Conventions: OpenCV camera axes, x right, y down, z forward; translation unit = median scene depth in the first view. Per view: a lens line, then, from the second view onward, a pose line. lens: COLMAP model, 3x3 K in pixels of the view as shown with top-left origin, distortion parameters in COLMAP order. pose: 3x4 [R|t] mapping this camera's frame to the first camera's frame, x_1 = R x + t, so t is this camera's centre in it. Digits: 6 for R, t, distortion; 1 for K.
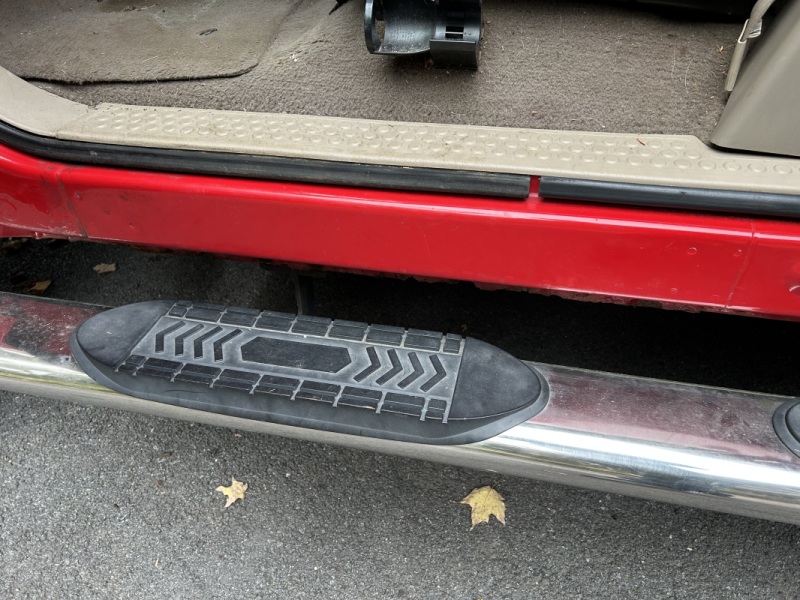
lens RADIAL K [[603.0, 0, 403.4], [0, 603.0, 304.5], [0, 0, 1]] dist [0.047723, -0.050700]
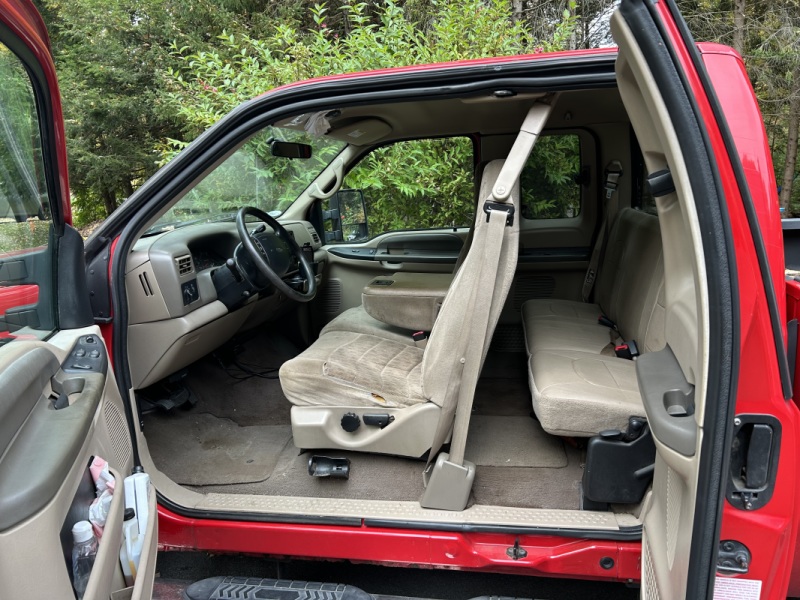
lens RADIAL K [[603.0, 0, 403.4], [0, 603.0, 304.5], [0, 0, 1]] dist [0.047723, -0.050700]
pose [[0.998509, -0.016875, 0.051911, 0.229851], [0.039836, 0.875450, -0.481664, 0.261925], [-0.037318, 0.483014, 0.874817, -1.781979]]
